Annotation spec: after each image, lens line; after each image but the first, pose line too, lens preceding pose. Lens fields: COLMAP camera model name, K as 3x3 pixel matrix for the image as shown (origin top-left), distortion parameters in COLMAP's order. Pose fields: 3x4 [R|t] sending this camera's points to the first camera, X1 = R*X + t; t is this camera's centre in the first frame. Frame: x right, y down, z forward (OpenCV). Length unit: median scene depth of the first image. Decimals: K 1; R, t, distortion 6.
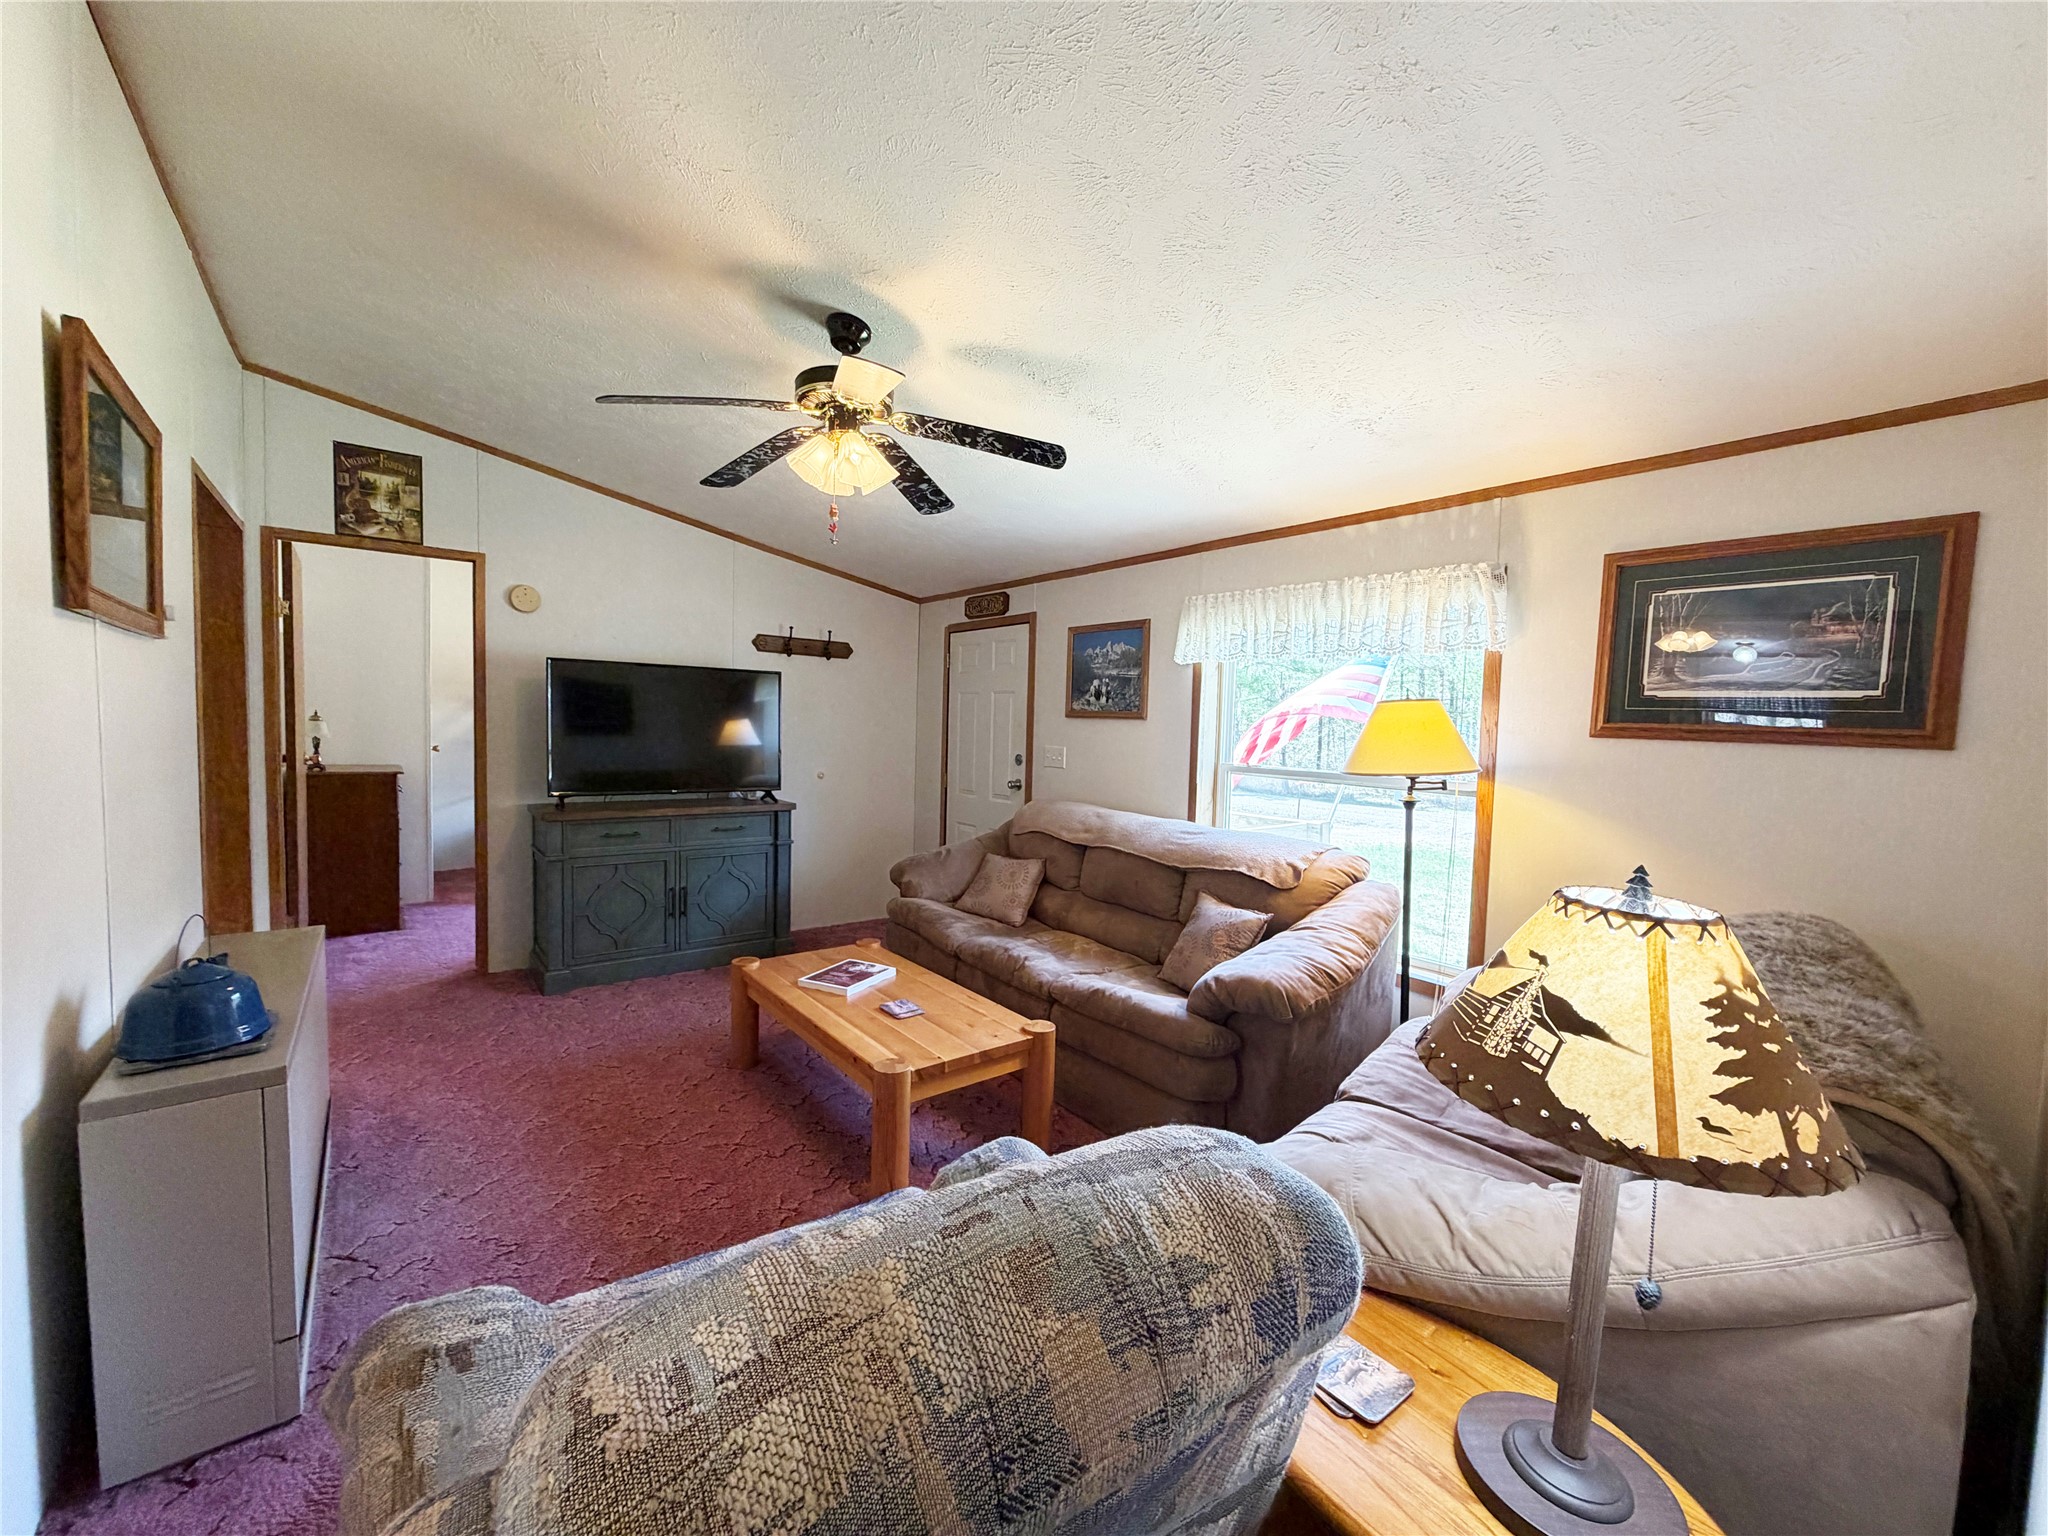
lens RADIAL K [[815.8, 0, 1016.8], [0, 815.8, 767.5], [0, 0, 1]] dist [0.002468, -0.000583]
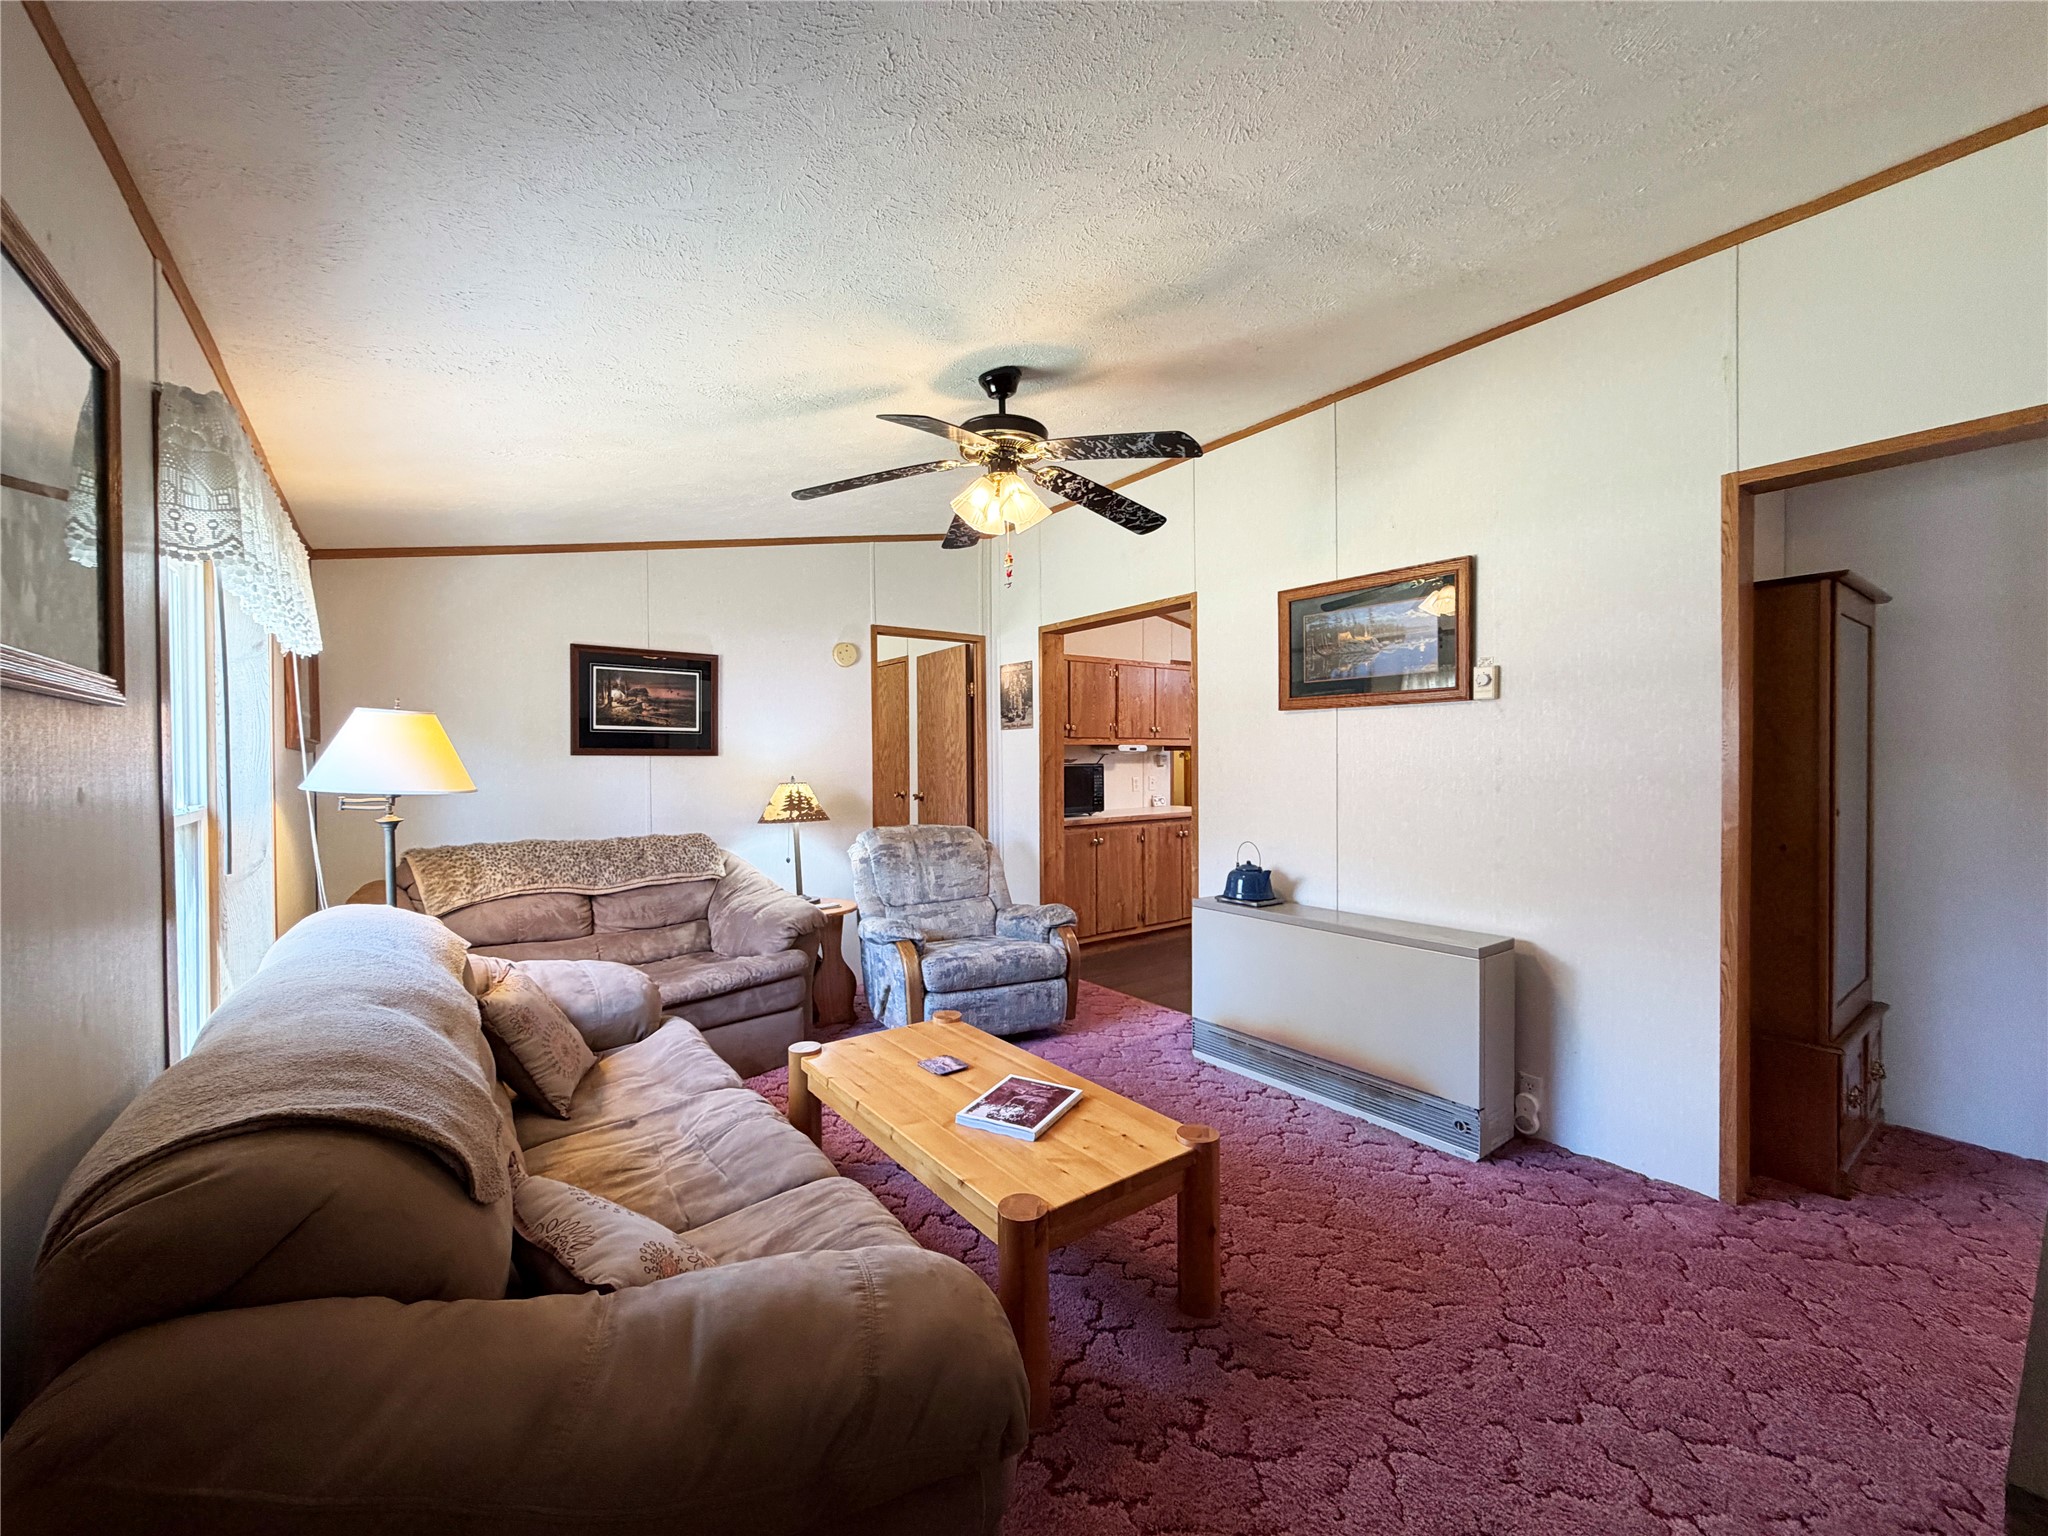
lens RADIAL K [[815.8, 0, 1018.4], [0, 815.8, 773.9], [0, 0, 1]] dist [0.002468, -0.000583]
pose [[-0.999423, -0.026153, 0.021671, -0.151109], [-0.024516, 0.997056, 0.072653, -0.060179], [-0.023507, 0.072080, -0.997122, 1.207928]]
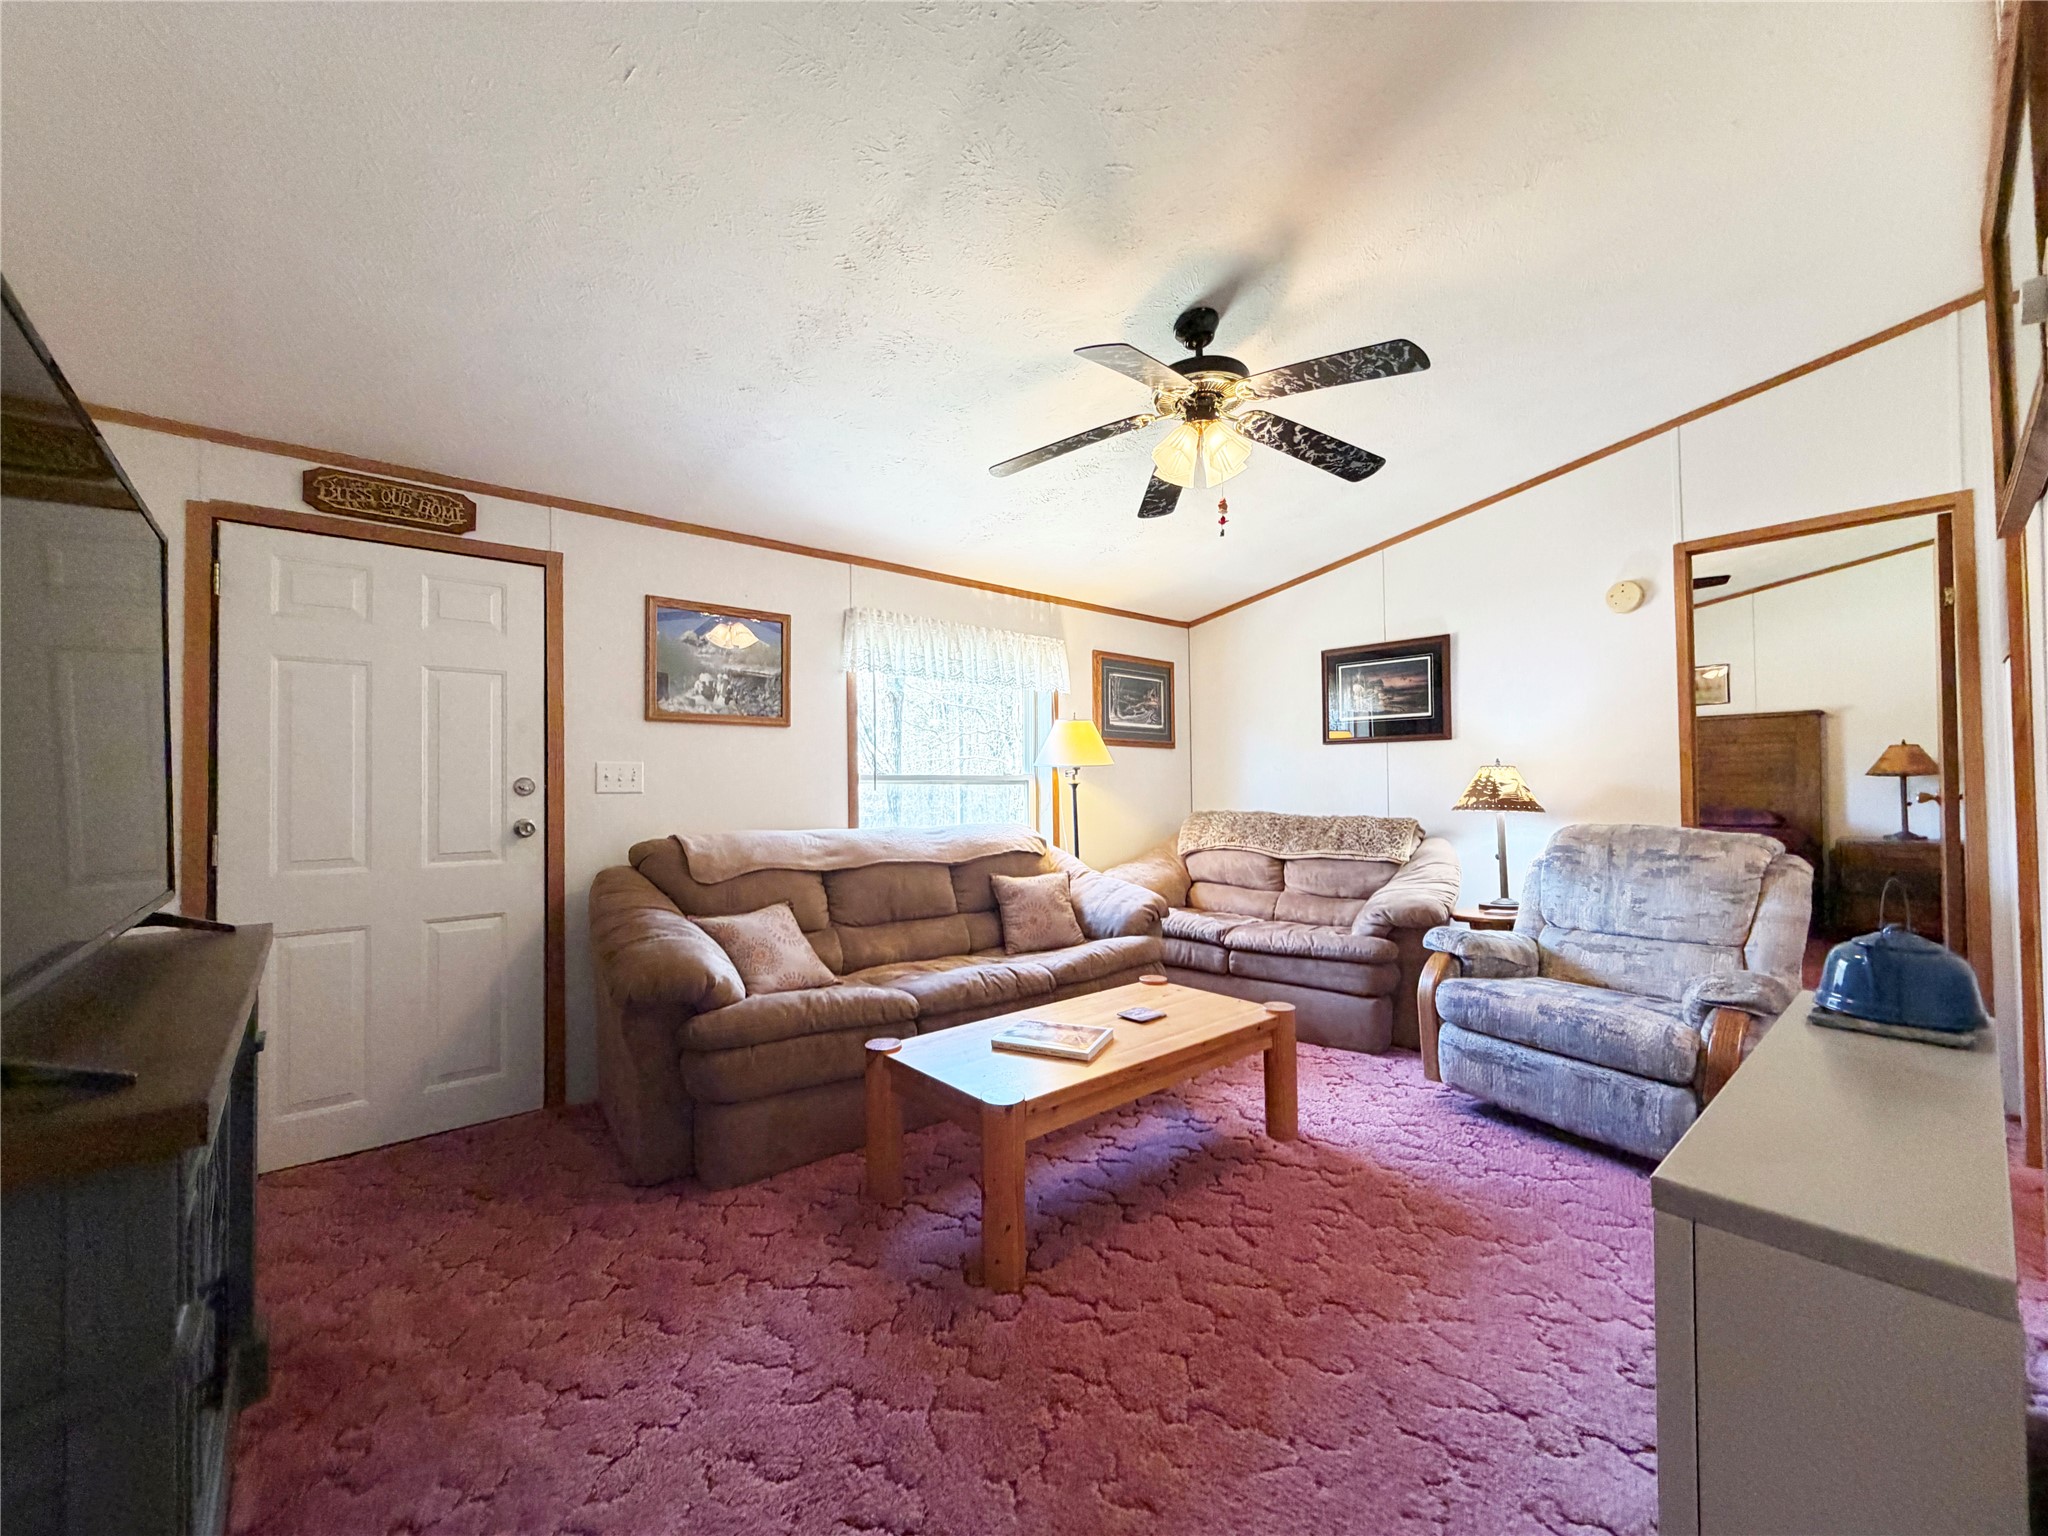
lens RADIAL K [[815.8, 0, 1016.1], [0, 815.8, 769.8], [0, 0, 1]] dist [0.002468, -0.000583]
pose [[-0.047315, -0.010995, 0.998820, -0.700277], [0.062581, 0.997942, 0.013950, -0.008843], [-0.996918, 0.063167, -0.046530, 0.754971]]
